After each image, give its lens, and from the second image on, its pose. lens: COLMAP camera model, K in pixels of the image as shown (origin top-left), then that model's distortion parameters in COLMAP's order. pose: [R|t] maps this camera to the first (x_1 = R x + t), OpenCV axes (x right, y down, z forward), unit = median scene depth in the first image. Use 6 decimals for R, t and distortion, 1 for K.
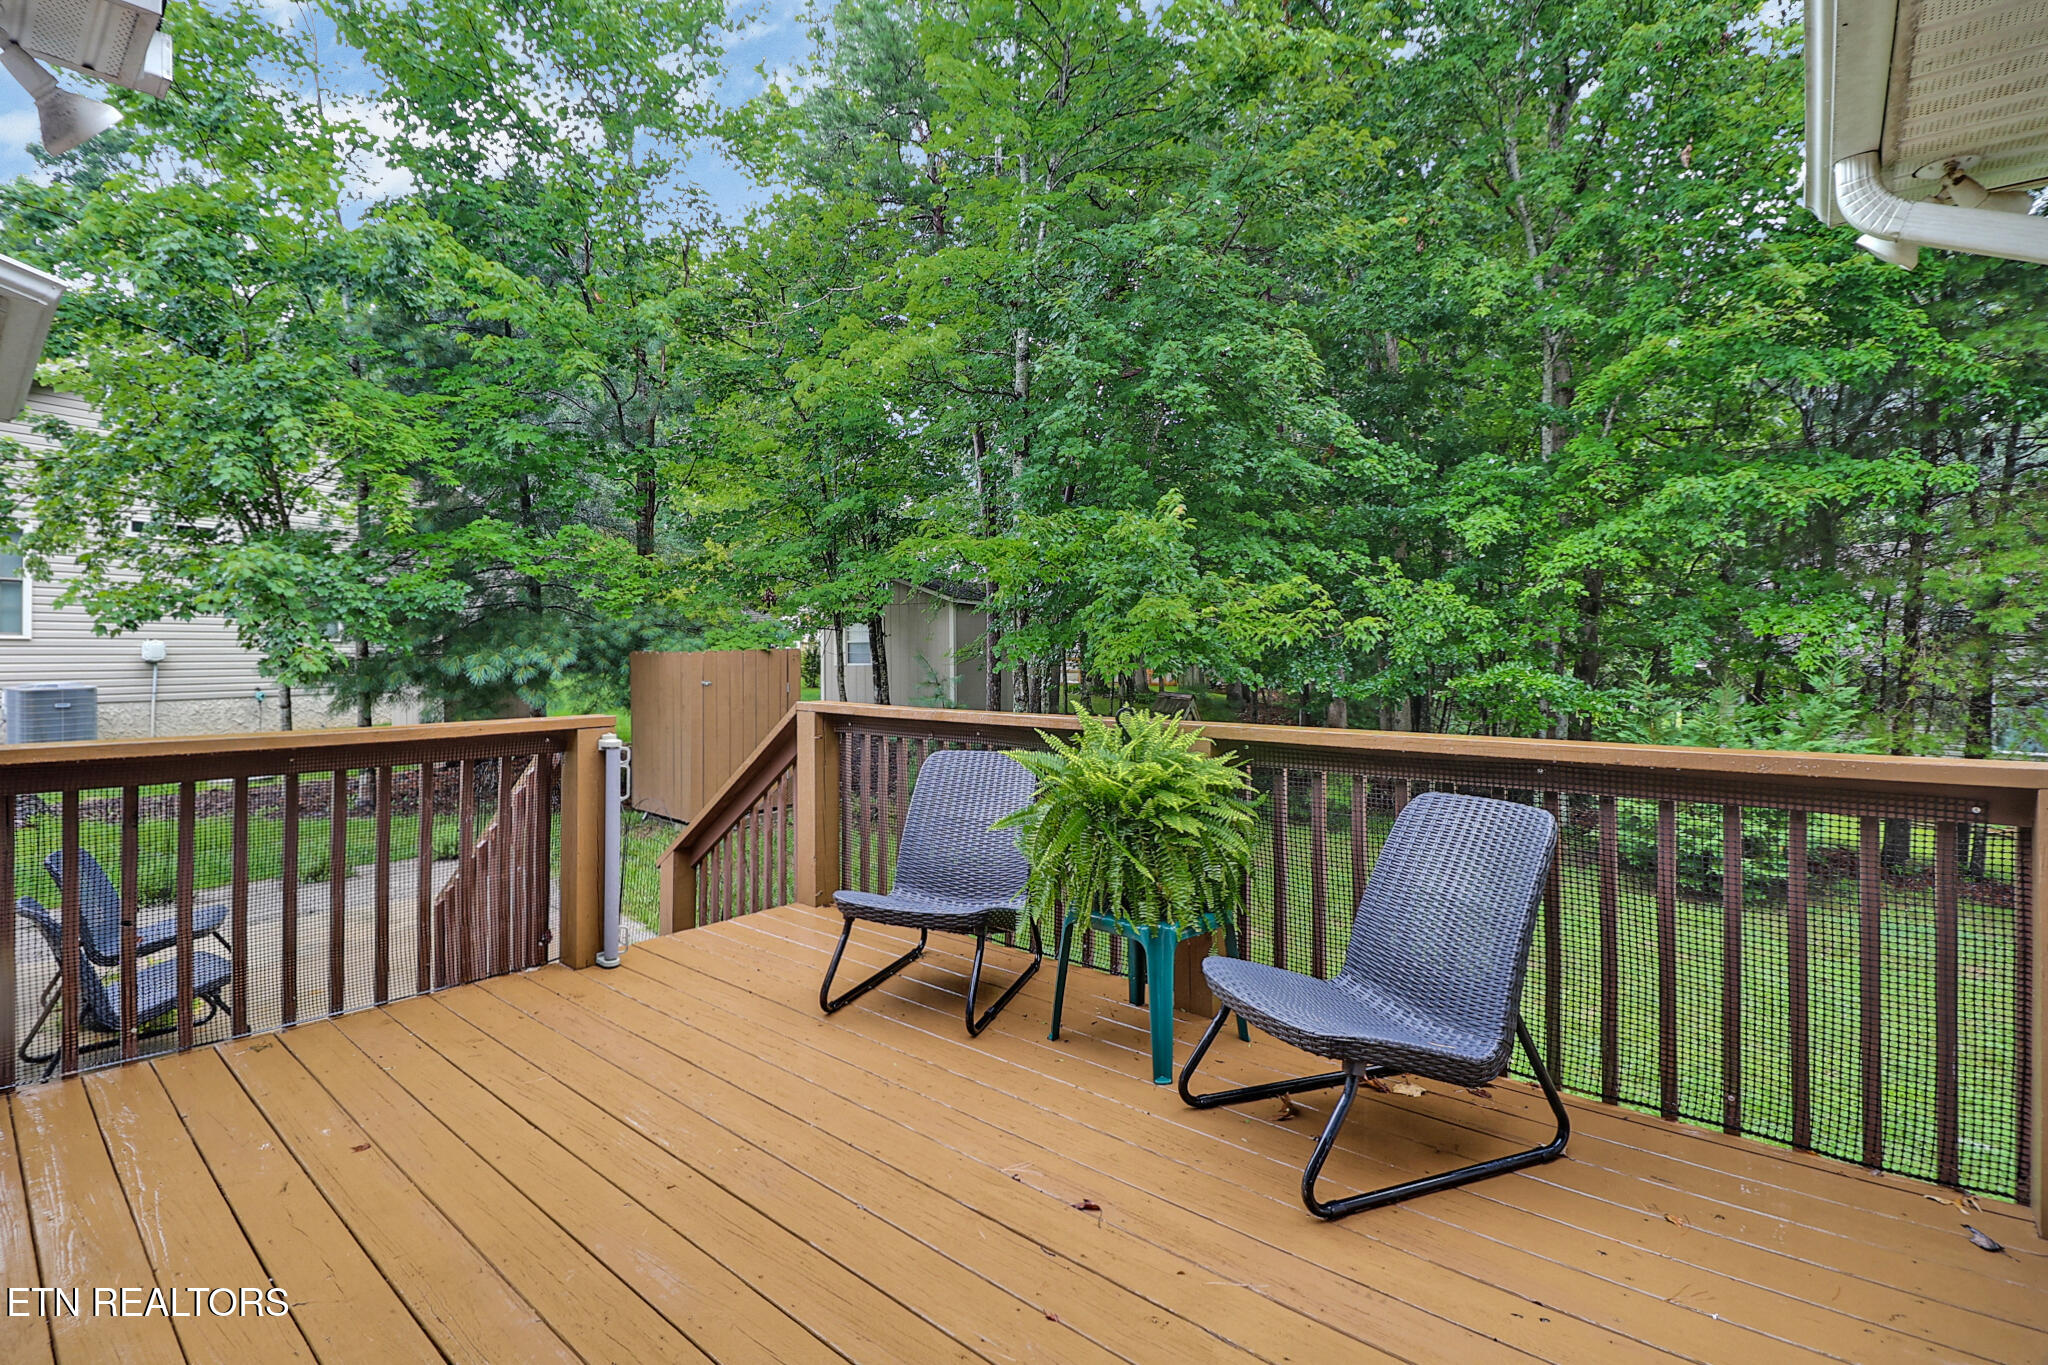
lens RADIAL K [[947.6, 0, 1026.0], [0, 947.6, 654.7], [0, 0, 1]] dist [-0.003602, -0.000403]
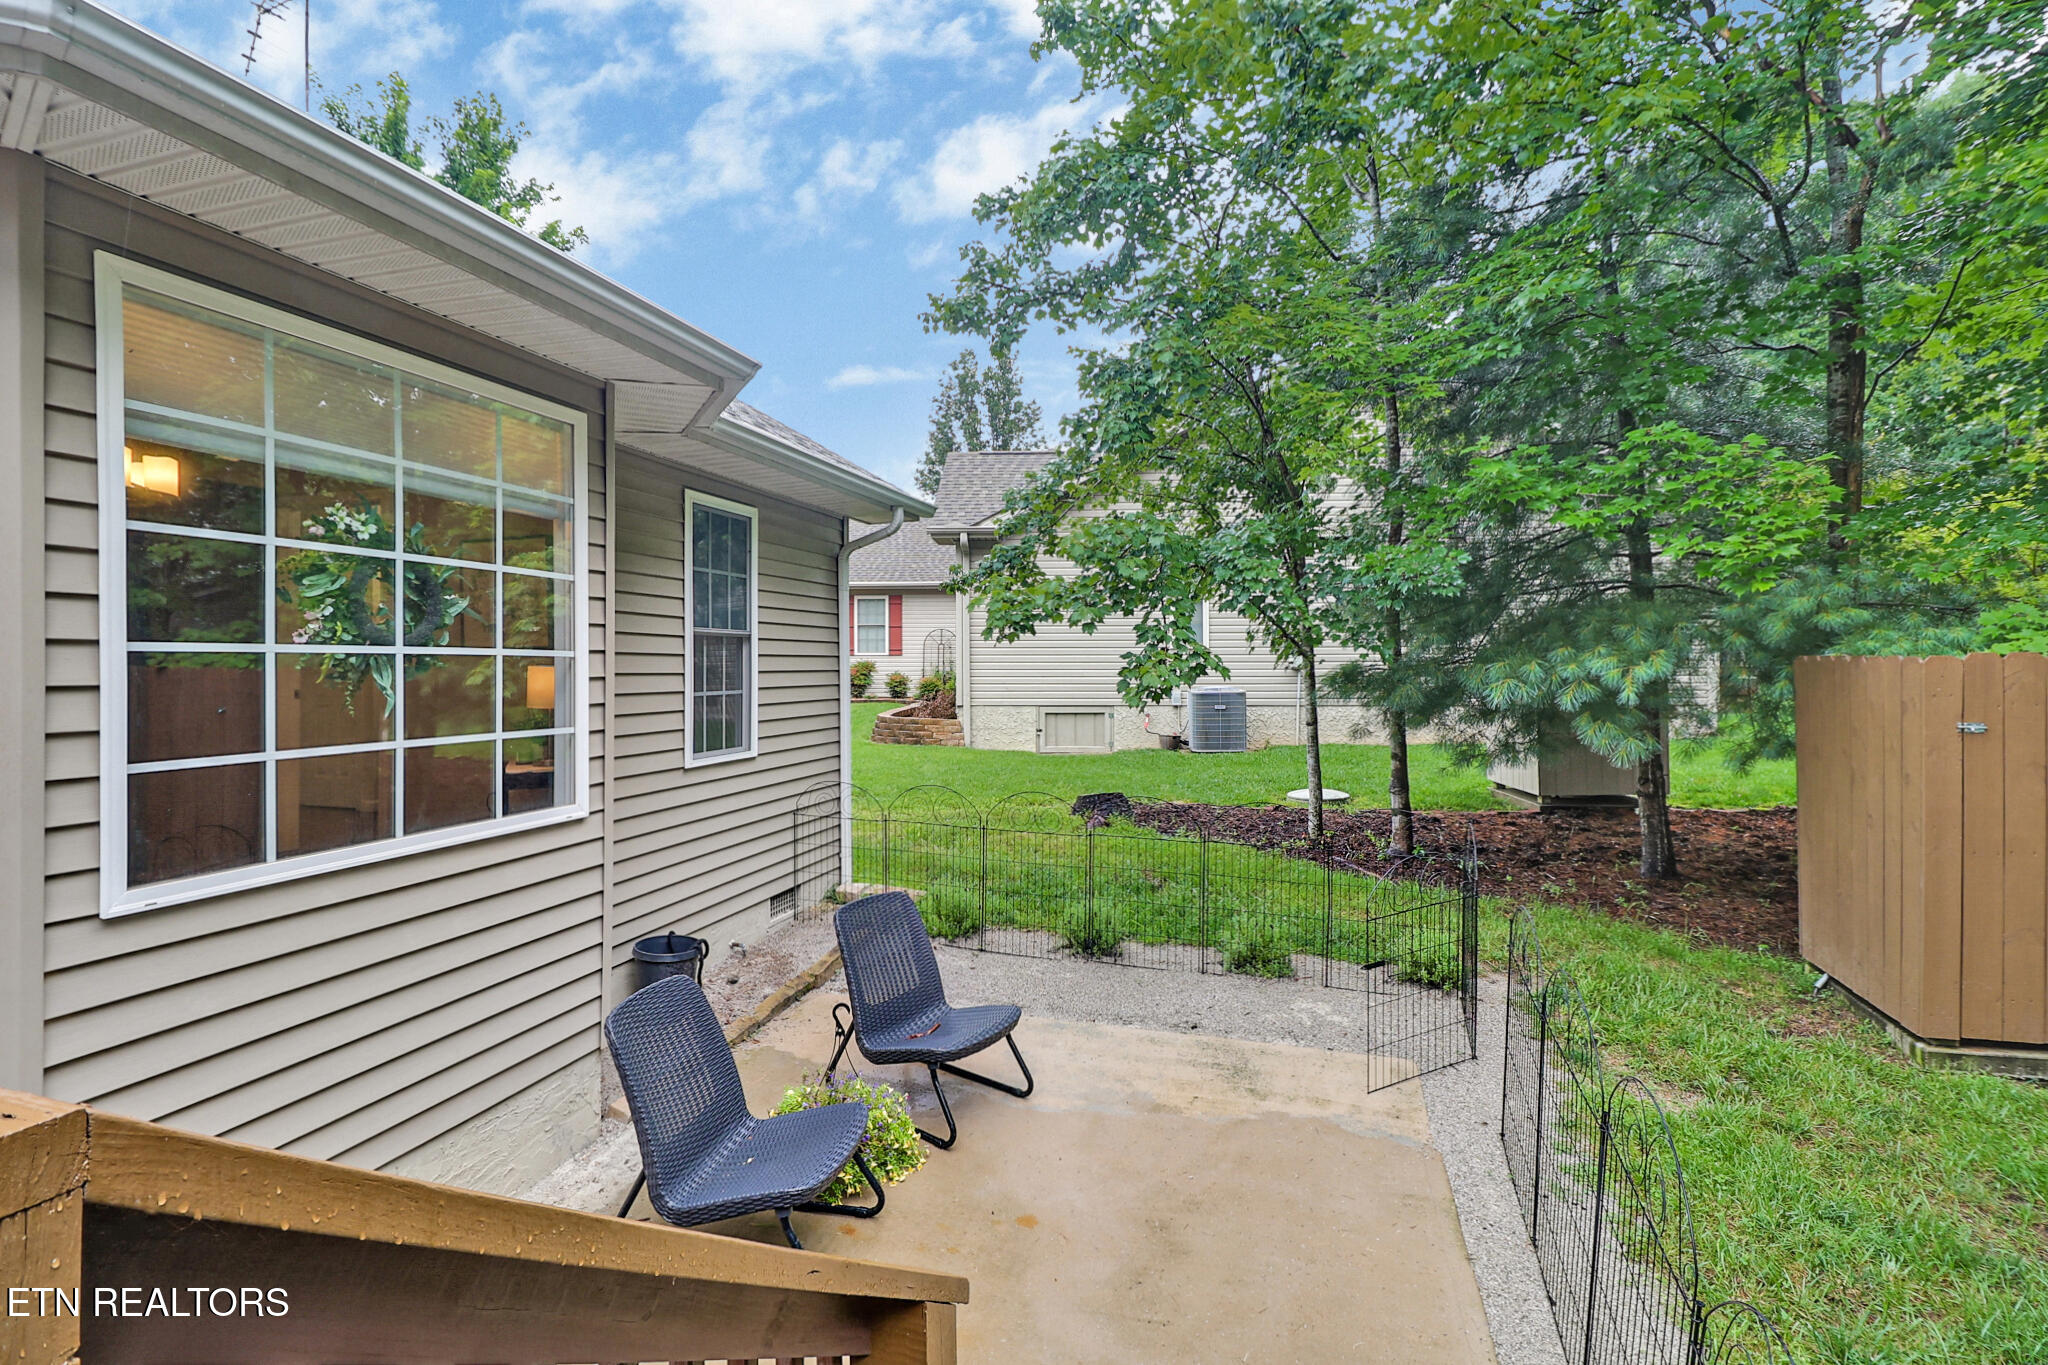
lens RADIAL K [[947.6, 0, 1026.0], [0, 947.6, 654.7], [0, 0, 1]] dist [-0.003602, -0.000403]
pose [[0.405007, -0.006930, -0.914287, -0.110292], [0.004052, 0.999975, -0.005785, -0.002730], [0.914305, -0.001361, 0.405025, 0.396093]]
